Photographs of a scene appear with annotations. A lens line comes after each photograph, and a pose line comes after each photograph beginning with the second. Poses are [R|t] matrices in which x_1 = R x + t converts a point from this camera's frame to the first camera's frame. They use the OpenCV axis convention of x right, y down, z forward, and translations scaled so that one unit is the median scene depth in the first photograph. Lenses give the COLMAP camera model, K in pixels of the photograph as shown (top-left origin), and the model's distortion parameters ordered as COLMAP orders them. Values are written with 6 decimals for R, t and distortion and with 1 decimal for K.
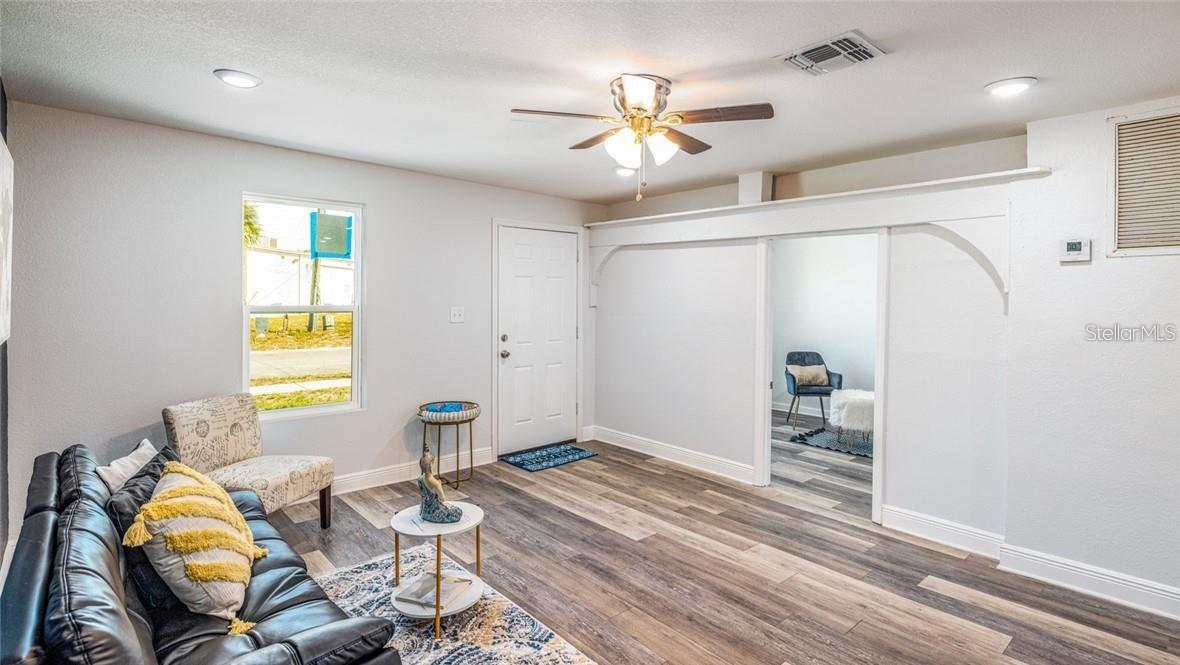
lens RADIAL K [[569.7, 0, 587.8], [0, 569.7, 309.3], [0, 0, 1]] dist [-0.003368, 0.000402]
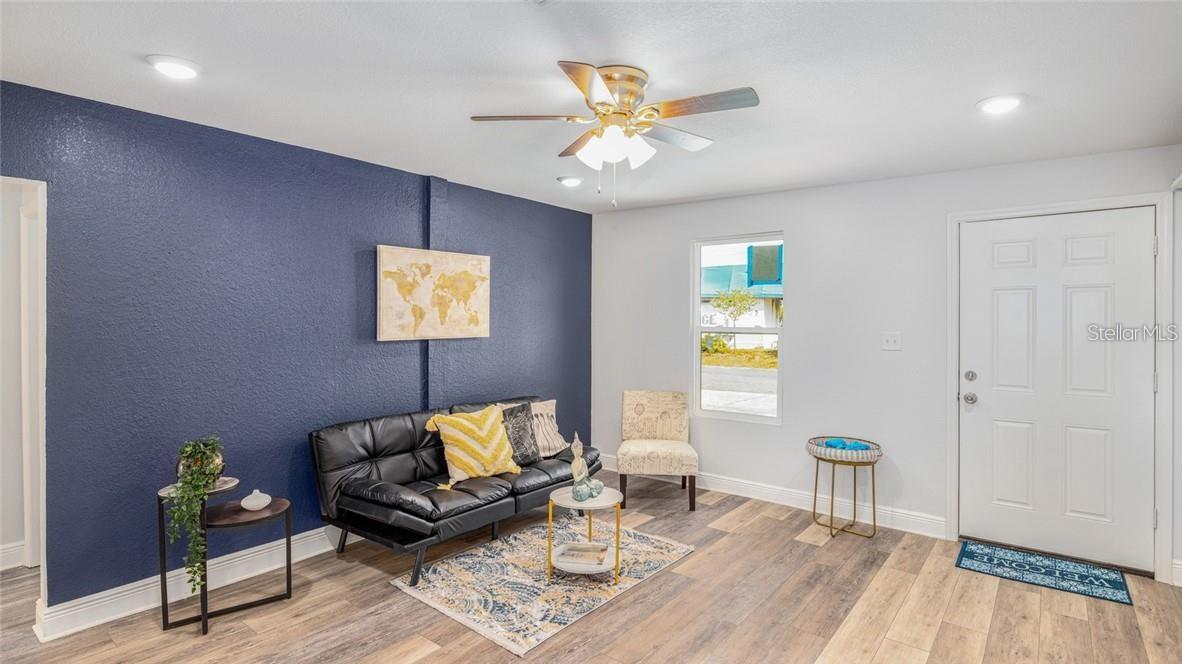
lens RADIAL K [[570.7, 0, 597.4], [0, 570.7, 321.5], [0, 0, 1]] dist [-0.003368, 0.000402]
pose [[0.177023, -0.004637, -0.984196, 0.575505], [-0.024870, 0.999649, -0.009183, -0.000166], [0.983892, 0.026103, 0.176846, 0.477566]]
